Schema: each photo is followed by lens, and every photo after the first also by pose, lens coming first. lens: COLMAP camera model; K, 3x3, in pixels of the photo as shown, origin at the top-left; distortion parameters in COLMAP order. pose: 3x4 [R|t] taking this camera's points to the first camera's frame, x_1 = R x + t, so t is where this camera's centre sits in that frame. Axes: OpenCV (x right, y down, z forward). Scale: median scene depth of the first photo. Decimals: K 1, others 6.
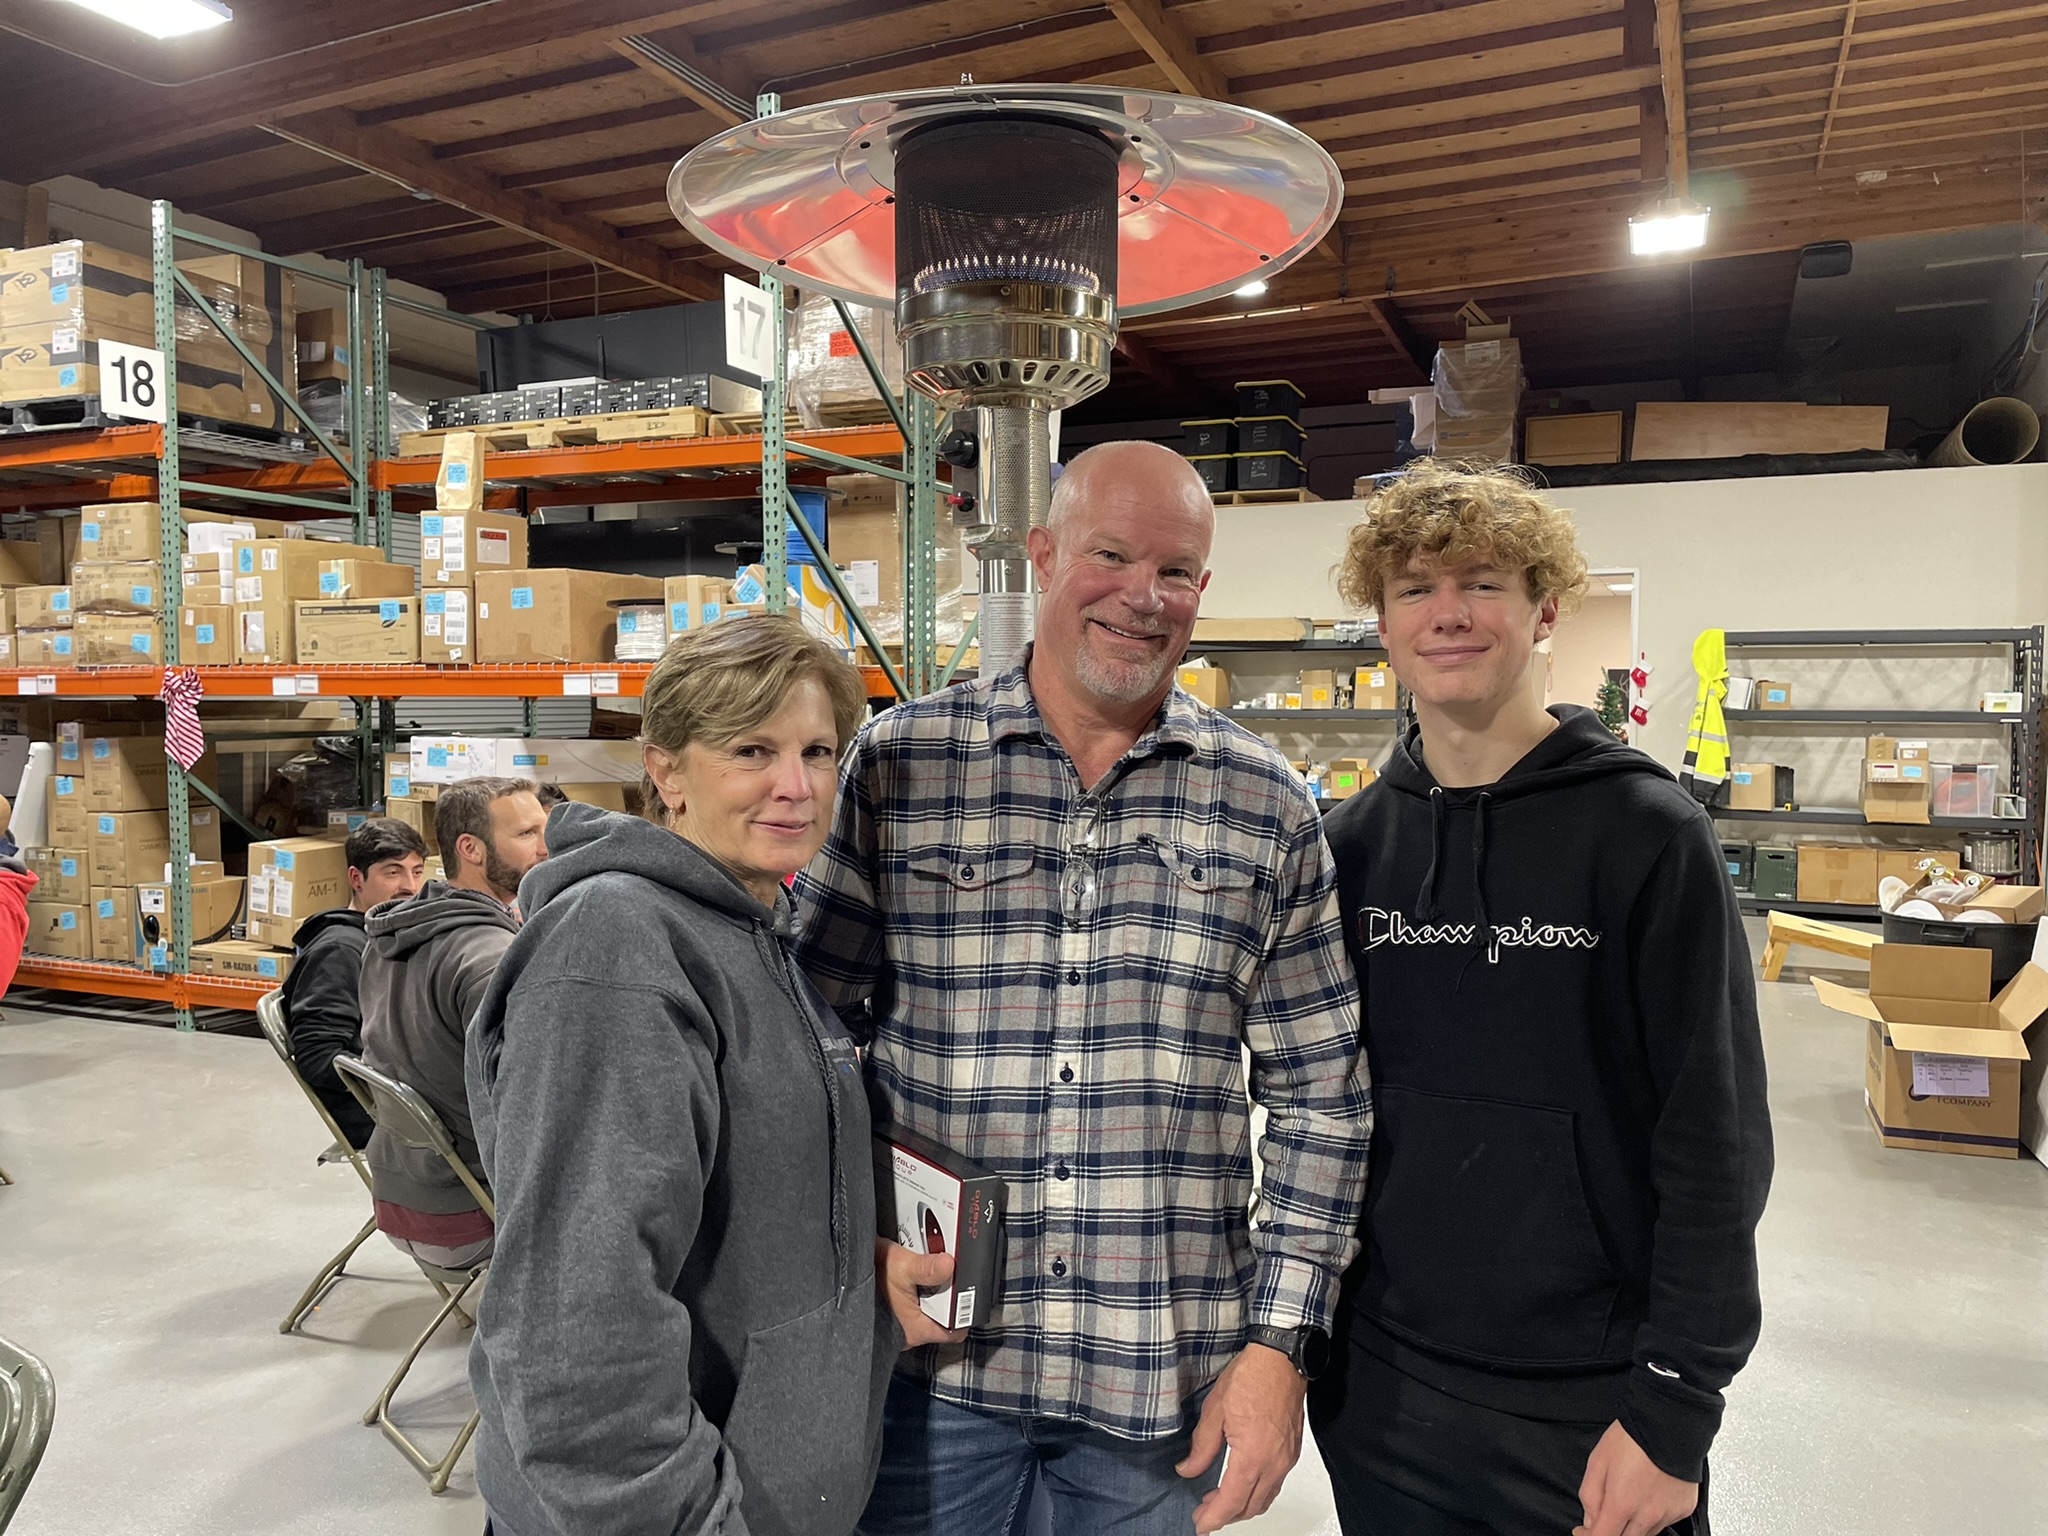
lens RADIAL K [[1540.6, 0, 1026.3], [0, 1540.6, 764.9], [0, 0, 1]] dist [0.028166, -0.006377]
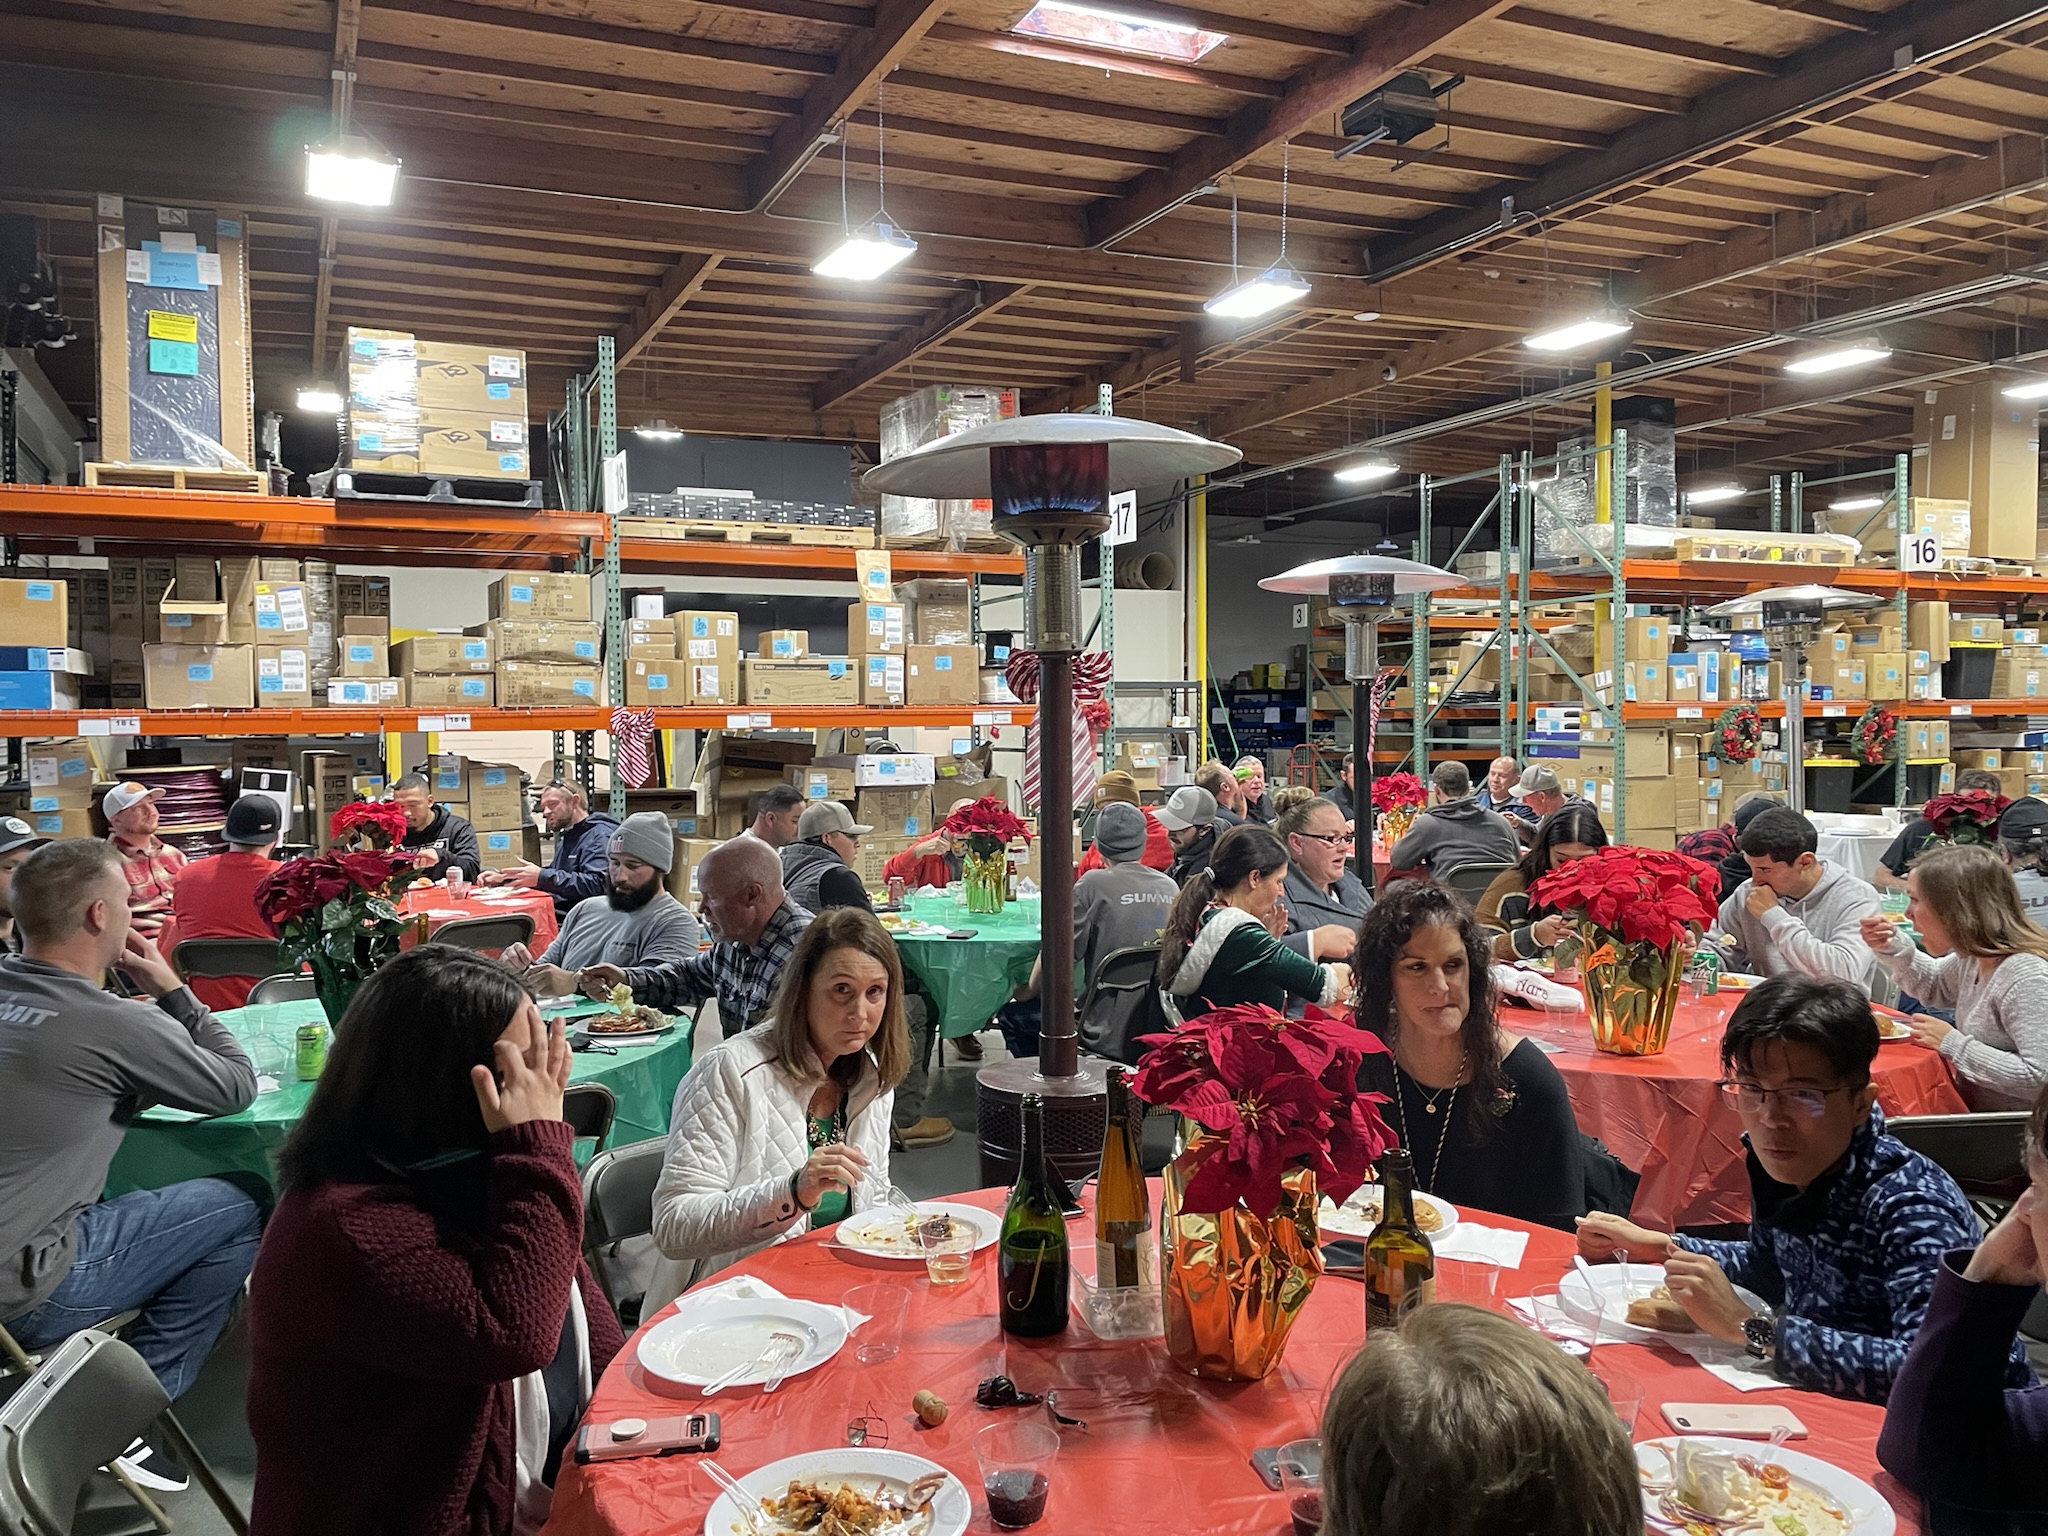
lens RADIAL K [[1540.6, 0, 1023.5], [0, 1540.6, 770.4], [0, 0, 1]] dist [0.028166, -0.006377]
pose [[0.645499, -0.033953, 0.763006, -1.334560], [0.042672, 0.999054, 0.008357, -0.008872], [-0.762568, 0.027165, 0.646337, -0.055191]]
